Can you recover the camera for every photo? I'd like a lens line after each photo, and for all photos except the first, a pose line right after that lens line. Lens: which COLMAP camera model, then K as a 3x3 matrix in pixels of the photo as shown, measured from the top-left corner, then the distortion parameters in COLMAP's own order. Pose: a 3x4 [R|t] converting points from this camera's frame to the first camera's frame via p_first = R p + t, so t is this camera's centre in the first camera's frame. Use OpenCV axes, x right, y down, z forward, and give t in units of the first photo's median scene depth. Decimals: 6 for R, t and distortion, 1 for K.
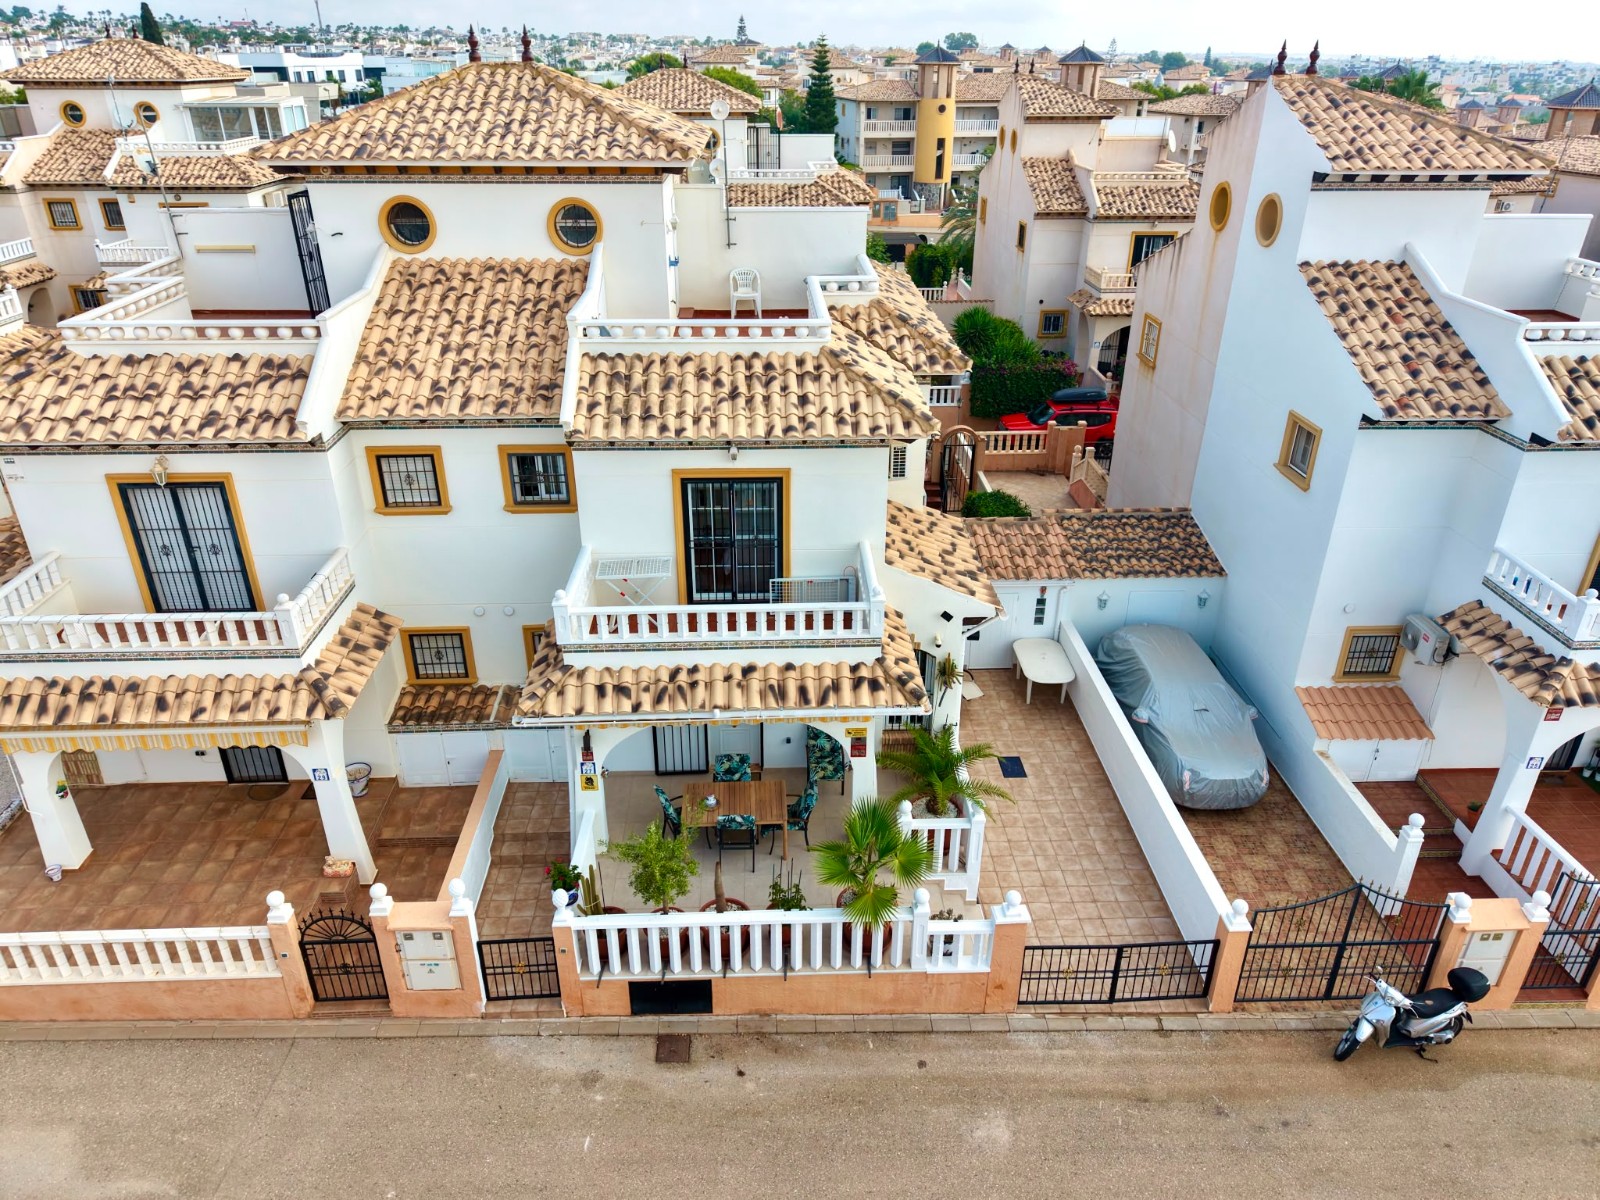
lens RADIAL K [[1088.2, 0, 802.0], [0, 1088.2, 603.5], [0, 0, 1]] dist [-0.021960, 0.012846]
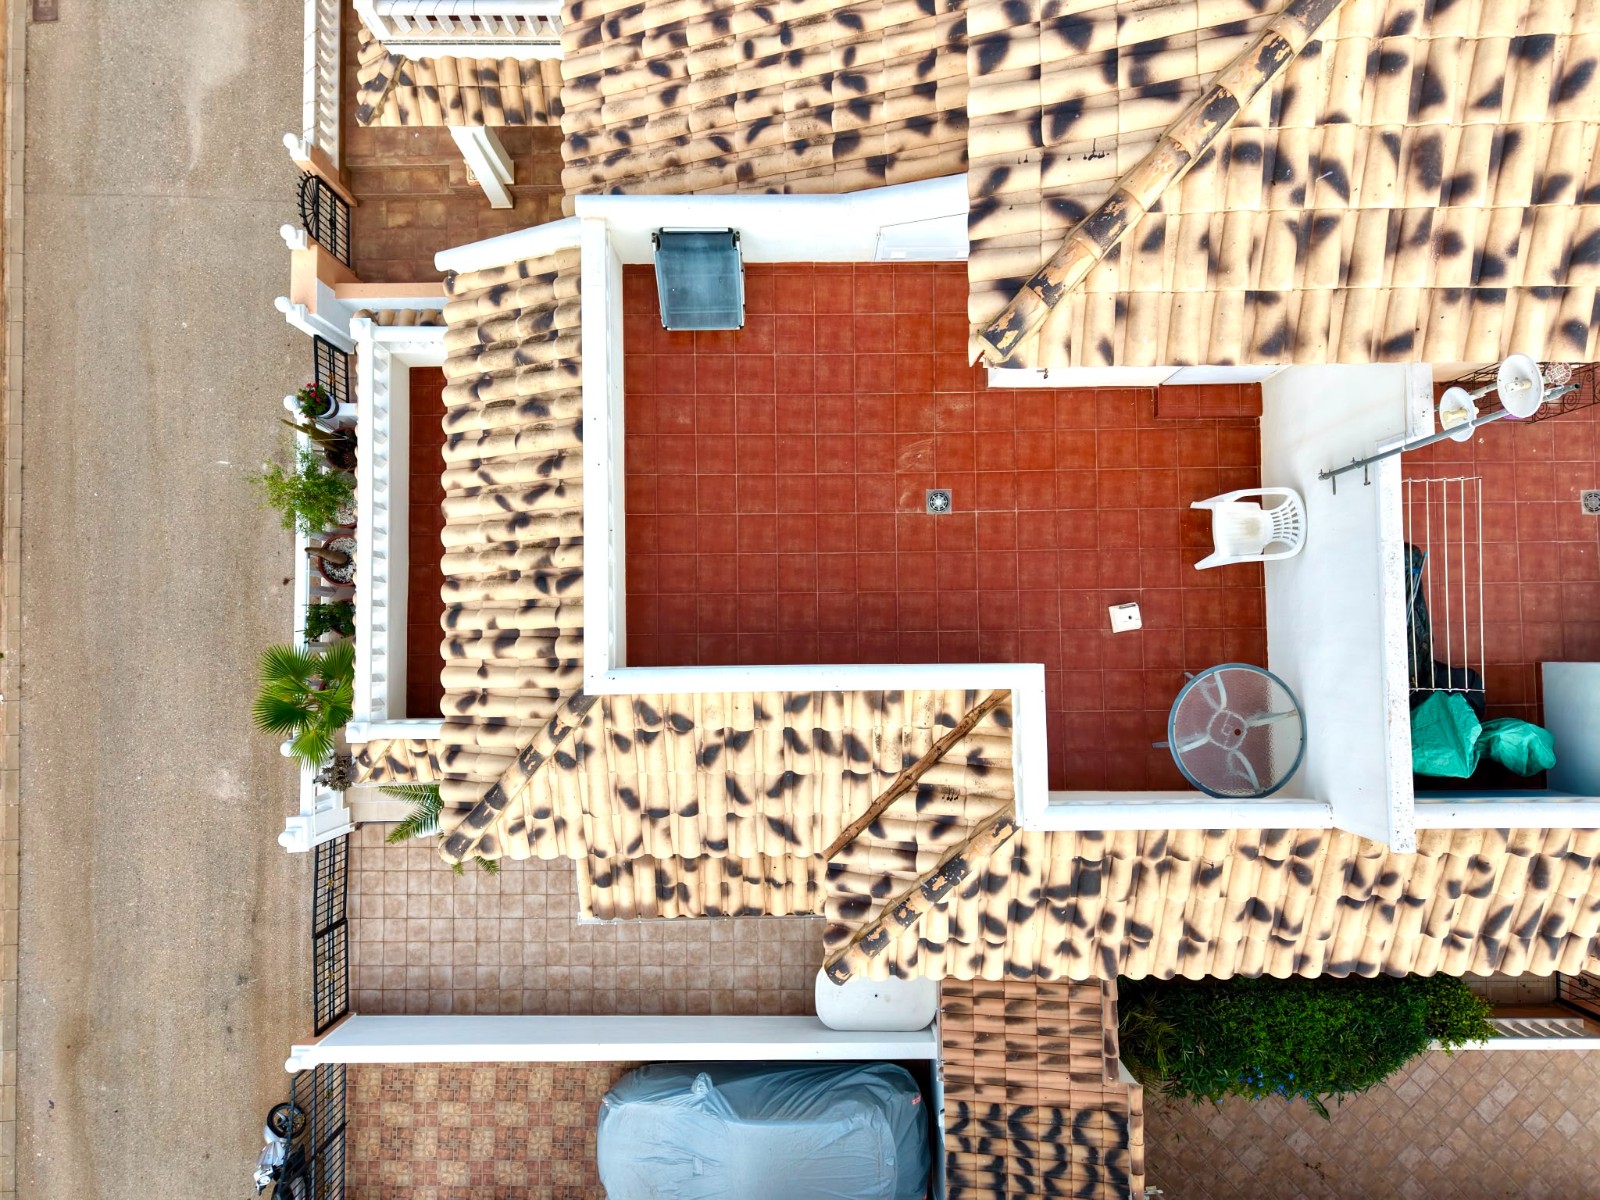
lens RADIAL K [[1088.2, 0, 798.5], [0, 1088.2, 593.6], [0, 0, 1]] dist [-0.021960, 0.012846]
pose [[-0.030801, 0.998035, -0.054568, 0.004206], [-0.444751, 0.035206, 0.894962, -0.798514], [0.895124, 0.051835, 0.442793, 0.890012]]
